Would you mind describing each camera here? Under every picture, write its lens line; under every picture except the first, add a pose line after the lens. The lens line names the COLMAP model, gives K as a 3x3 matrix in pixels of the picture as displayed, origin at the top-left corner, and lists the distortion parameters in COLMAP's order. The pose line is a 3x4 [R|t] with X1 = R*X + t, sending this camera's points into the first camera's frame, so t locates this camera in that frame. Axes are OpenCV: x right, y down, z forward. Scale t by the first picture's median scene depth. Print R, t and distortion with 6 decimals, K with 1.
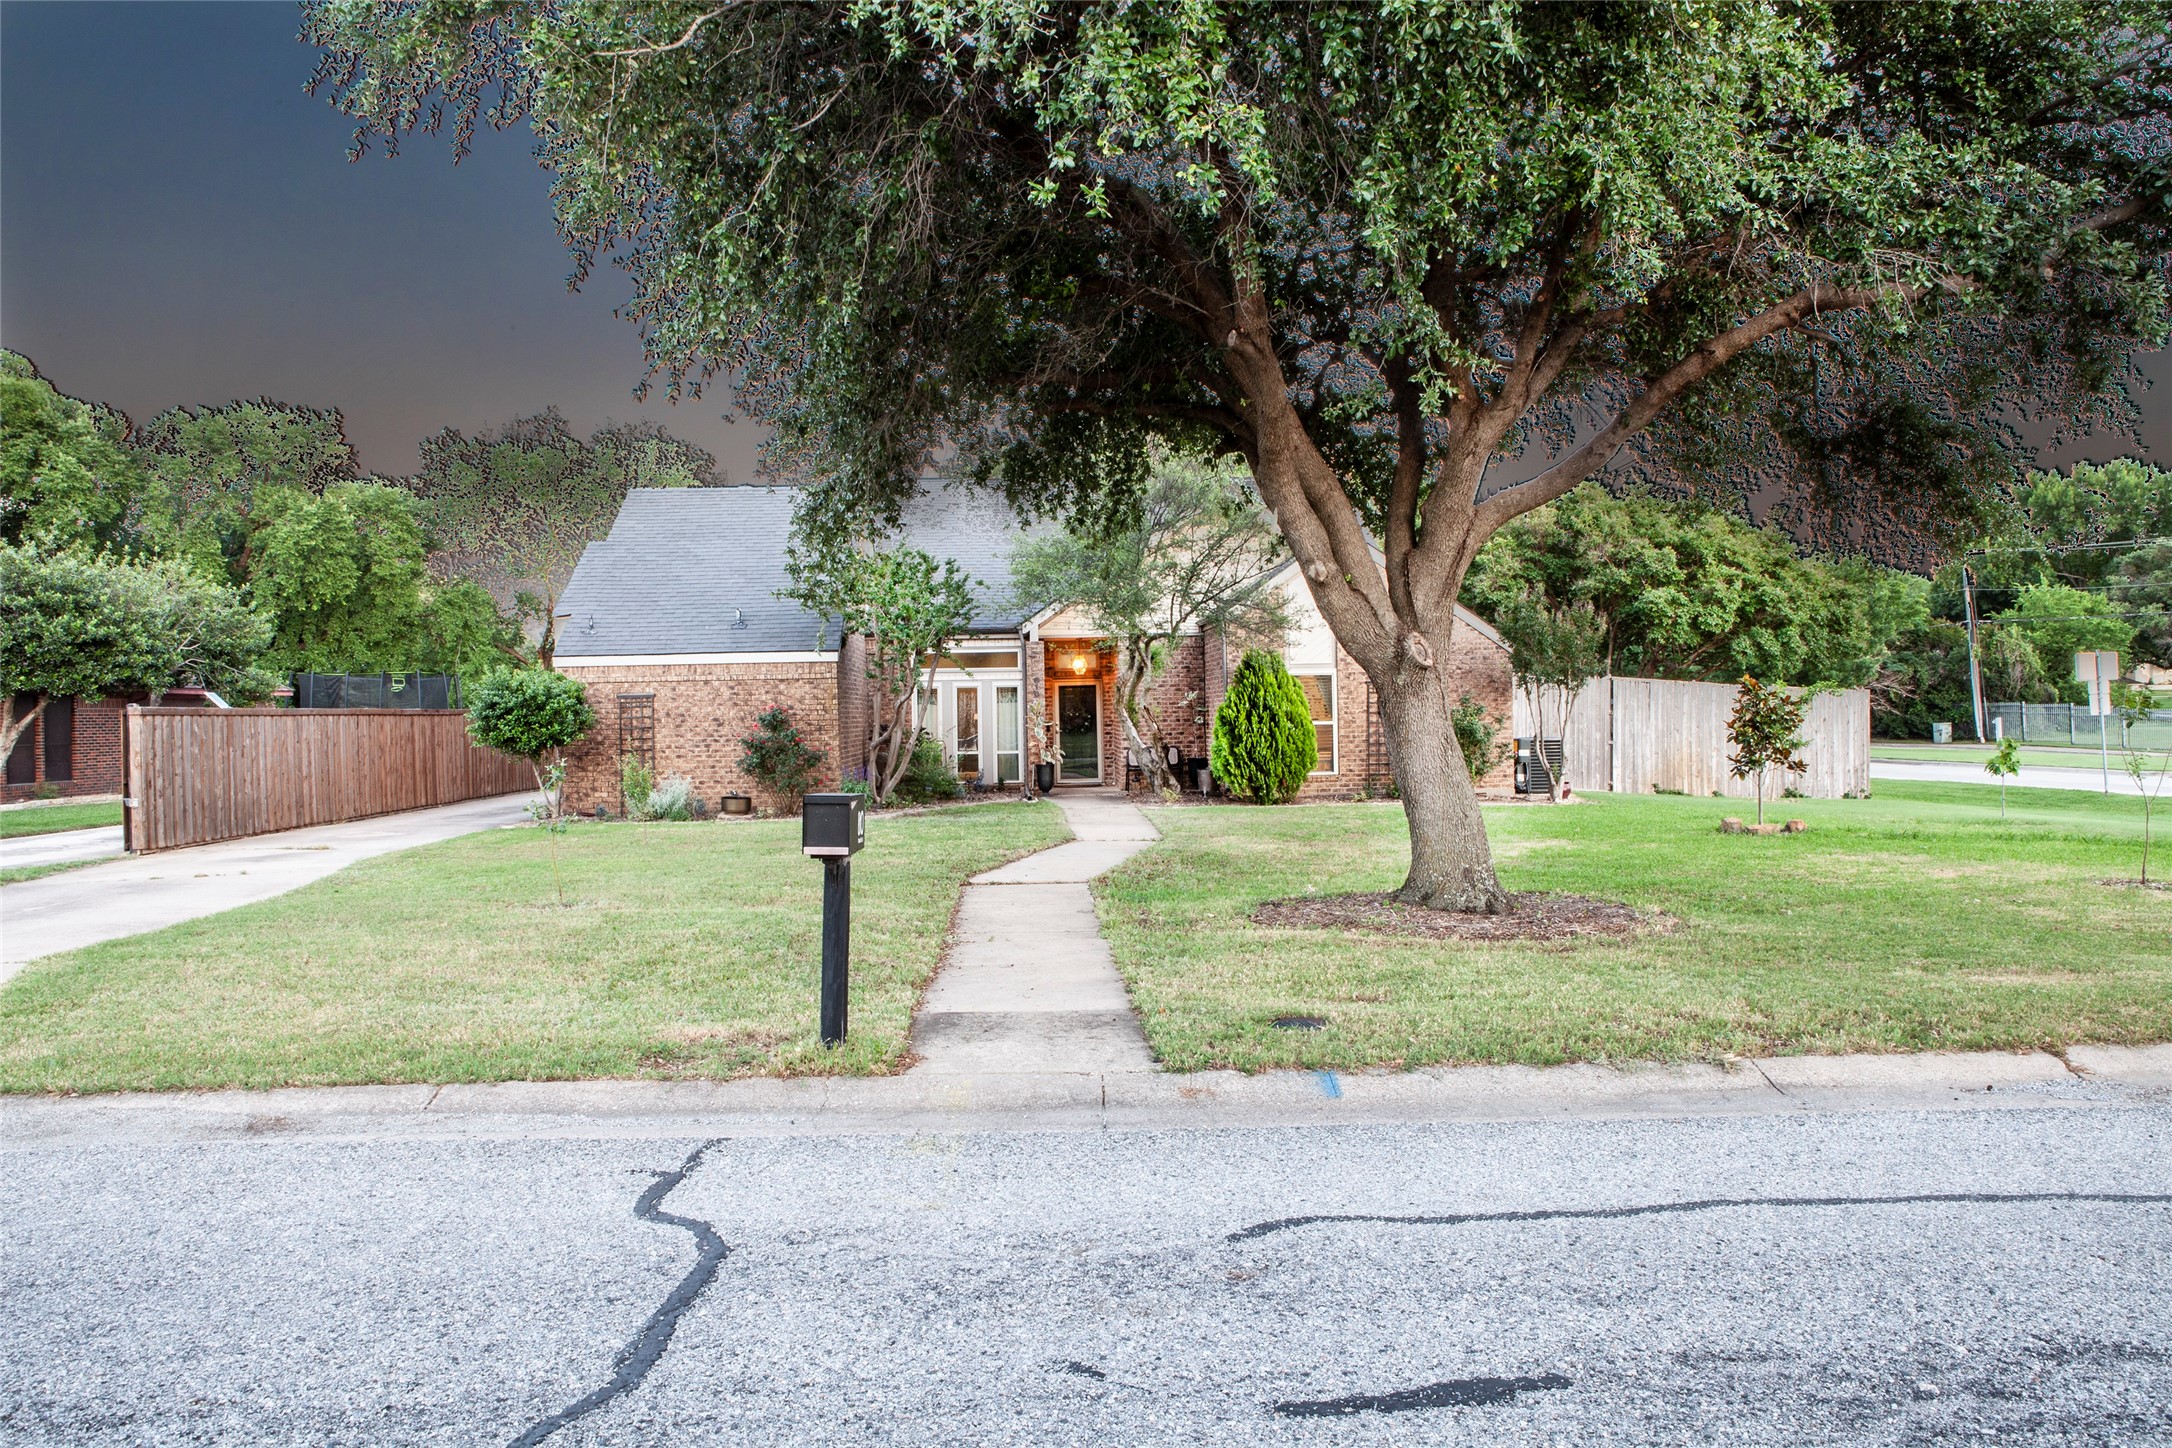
lens RADIAL K [[1489.3, 0, 1086.0], [0, 1489.3, 724.0], [0, 0, 1]] dist [-0.119624, 0.098932]
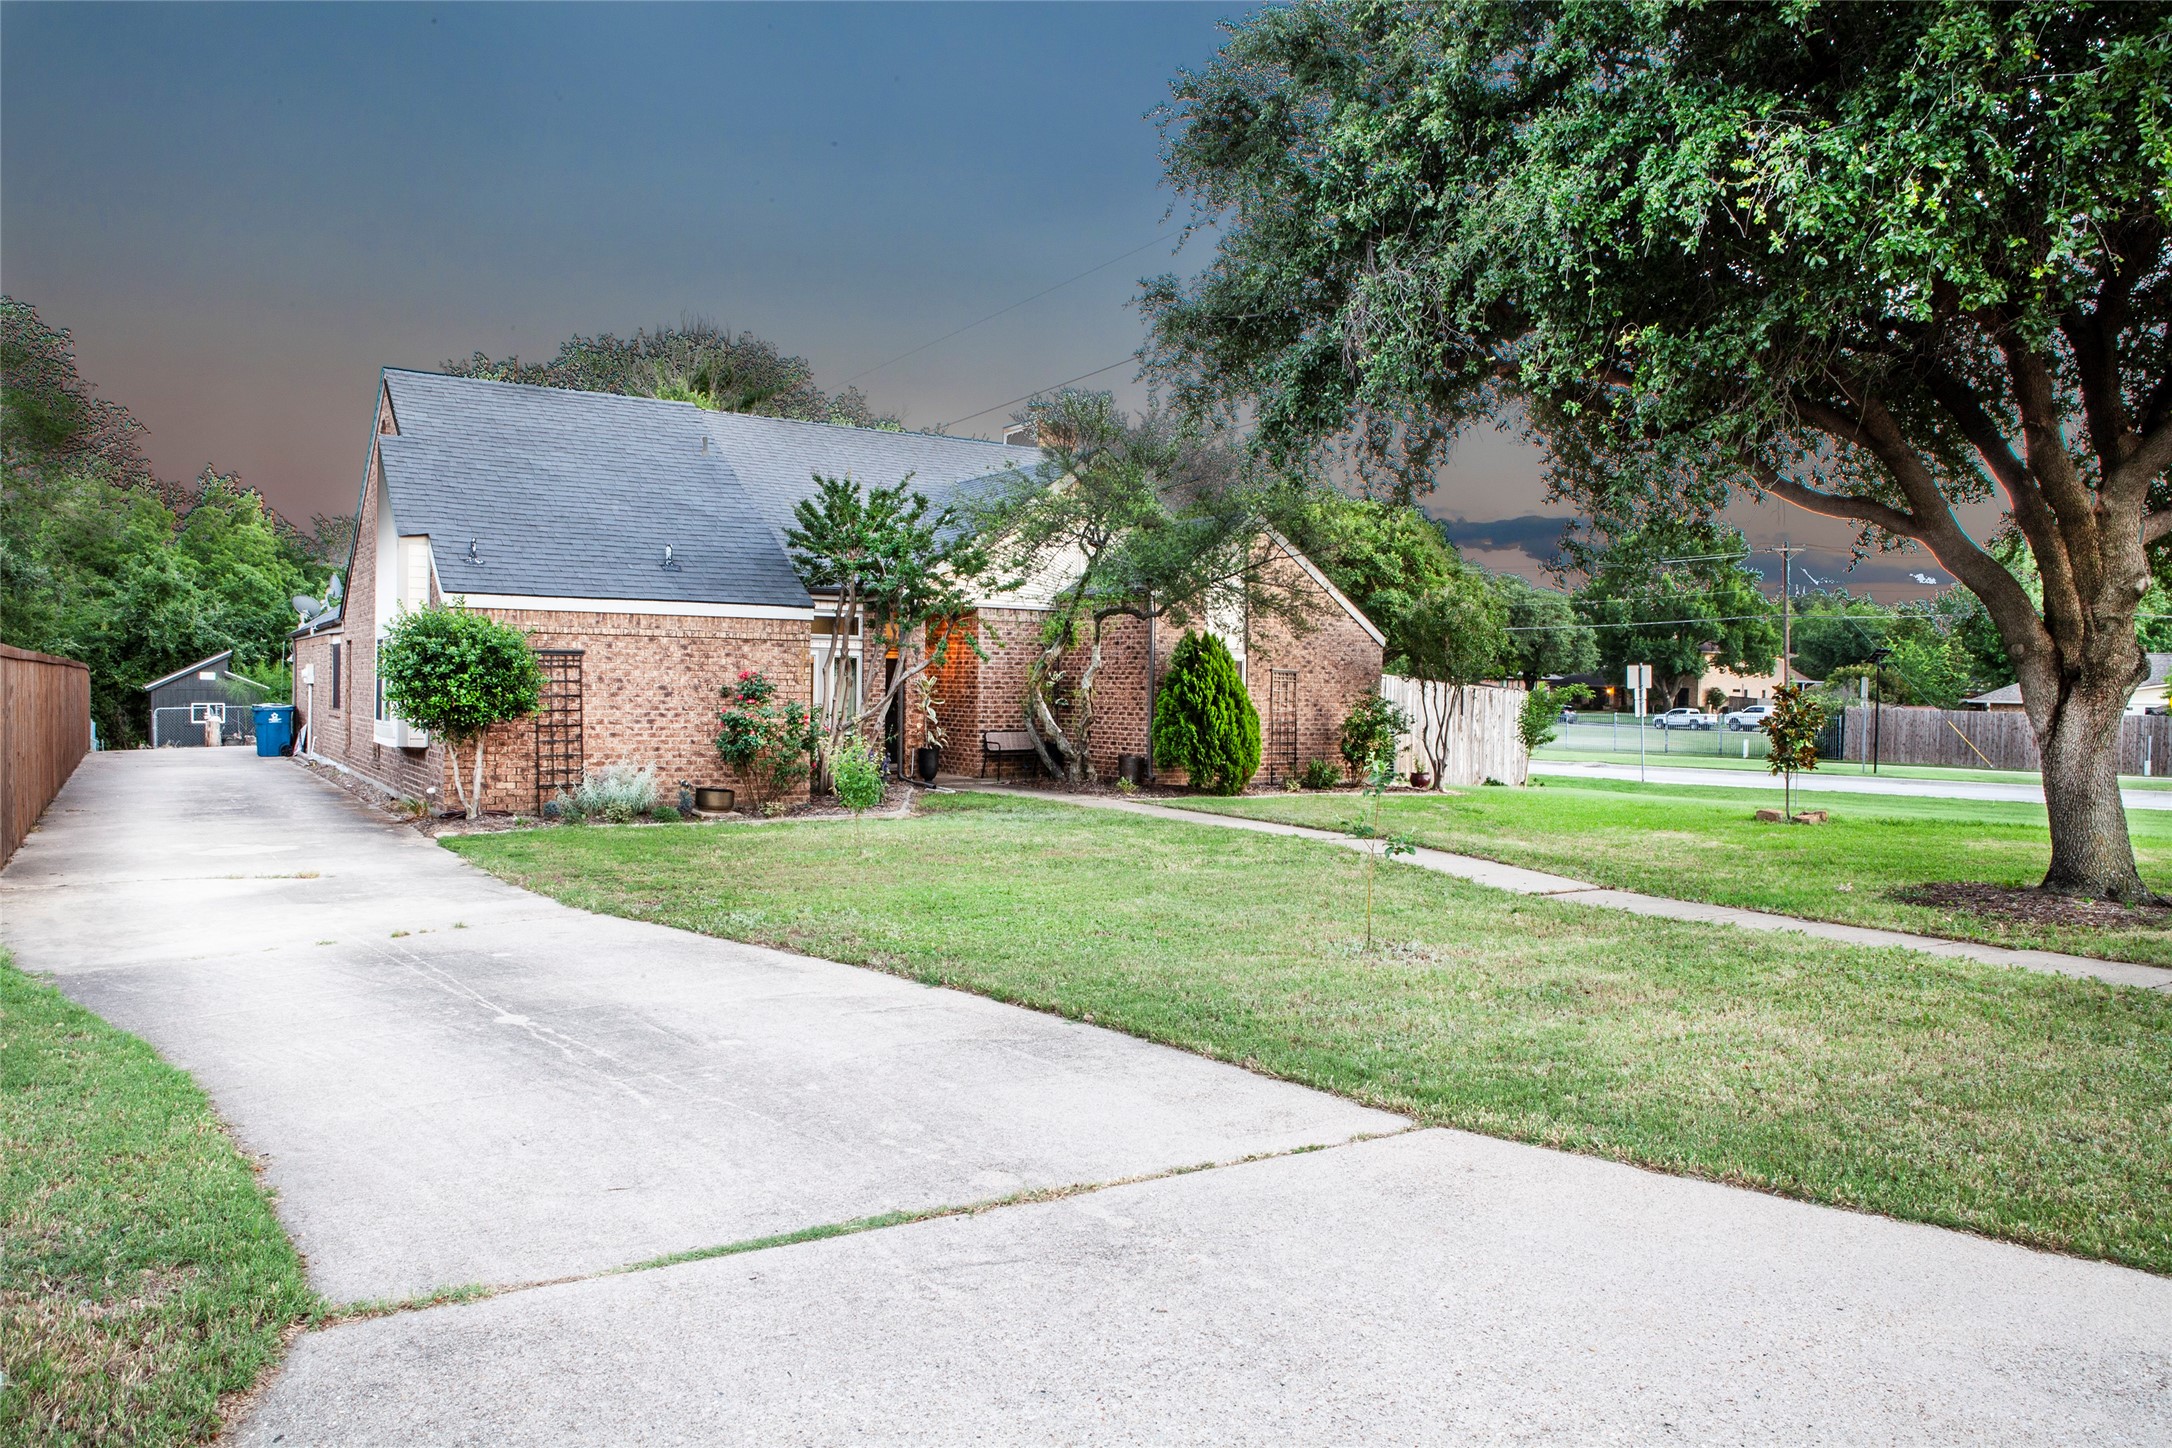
lens RADIAL K [[1489.3, 0, 1086.0], [0, 1489.3, 724.0], [0, 0, 1]] dist [-0.119624, 0.098932]
pose [[0.863470, 0.020474, 0.503984, -0.445029], [-0.028302, 0.999568, 0.007883, 0.003640], [-0.503605, -0.021070, 0.863677, 0.226406]]
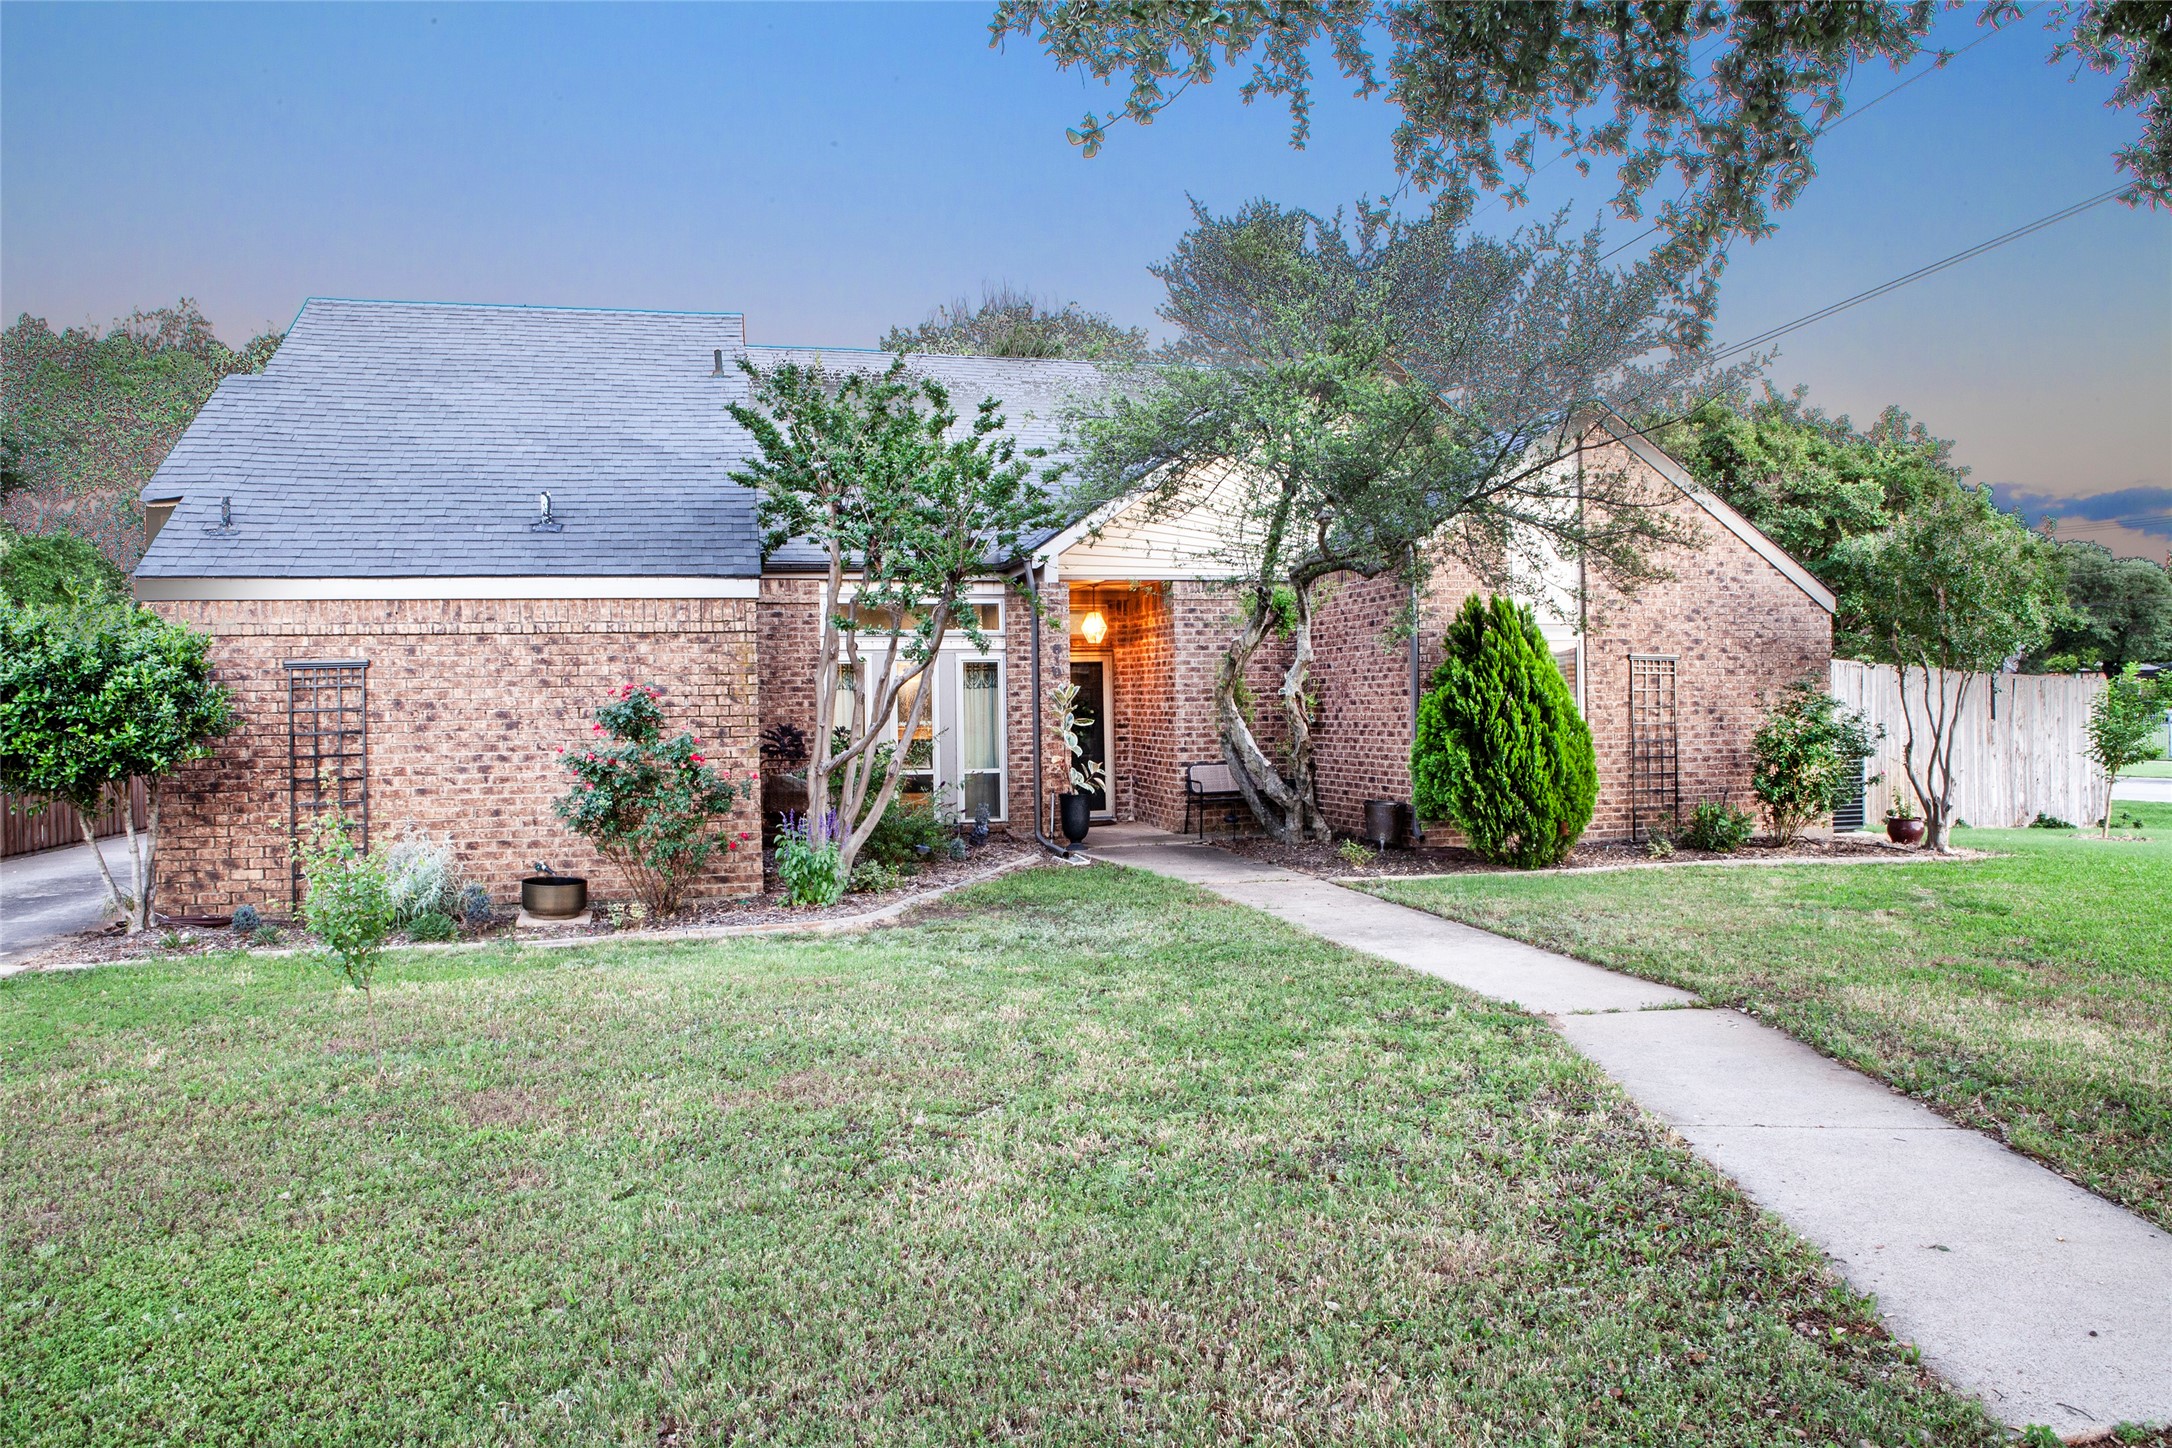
lens RADIAL K [[1489.3, 0, 1086.0], [0, 1489.3, 724.0], [0, 0, 1]] dist [-0.119624, 0.098932]
pose [[0.980213, 0.001406, 0.197940, -0.157897], [-0.001644, 0.999998, 0.001034, -0.000827], [-0.197938, -0.001339, 0.980214, 0.492559]]
